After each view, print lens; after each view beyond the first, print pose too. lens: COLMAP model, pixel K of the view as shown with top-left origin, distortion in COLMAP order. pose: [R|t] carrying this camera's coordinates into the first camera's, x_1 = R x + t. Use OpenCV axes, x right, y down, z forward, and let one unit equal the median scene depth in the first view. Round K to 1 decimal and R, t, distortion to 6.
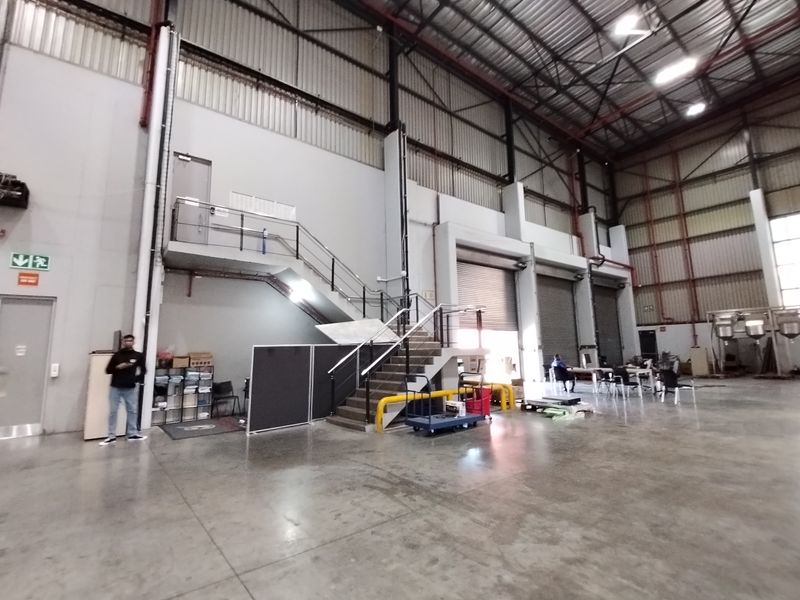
lens RADIAL K [[379.3, 0, 395.9], [0, 379.3, 292.8], [0, 0, 1]] dist [0.054842, -0.051468]
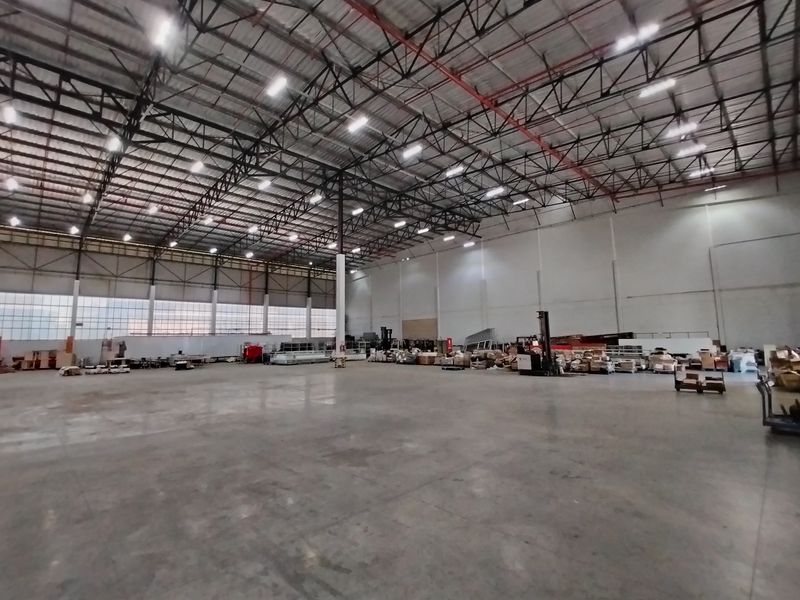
lens RADIAL K [[379.3, 0, 395.9], [0, 379.3, 292.8], [0, 0, 1]] dist [0.054842, -0.051468]
pose [[-0.993776, 0.023575, -0.108878, -0.126375], [0.052218, 0.961910, -0.268334, 0.175468], [0.098405, -0.272349, -0.957153, 2.312178]]
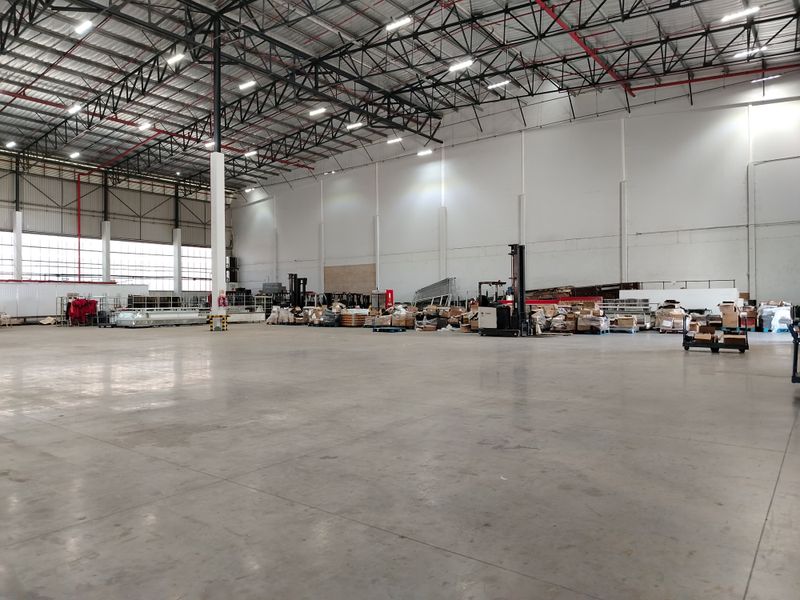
lens RADIAL K [[553.5, 0, 398.6], [0, 553.5, 297.5], [0, 0, 1]] dist [0.016842, -0.001019]
pose [[-0.971509, 0.027256, -0.235432, -0.388270], [0.064374, 0.986367, -0.151447, 0.330917], [0.228095, -0.162288, -0.960018, 2.063962]]
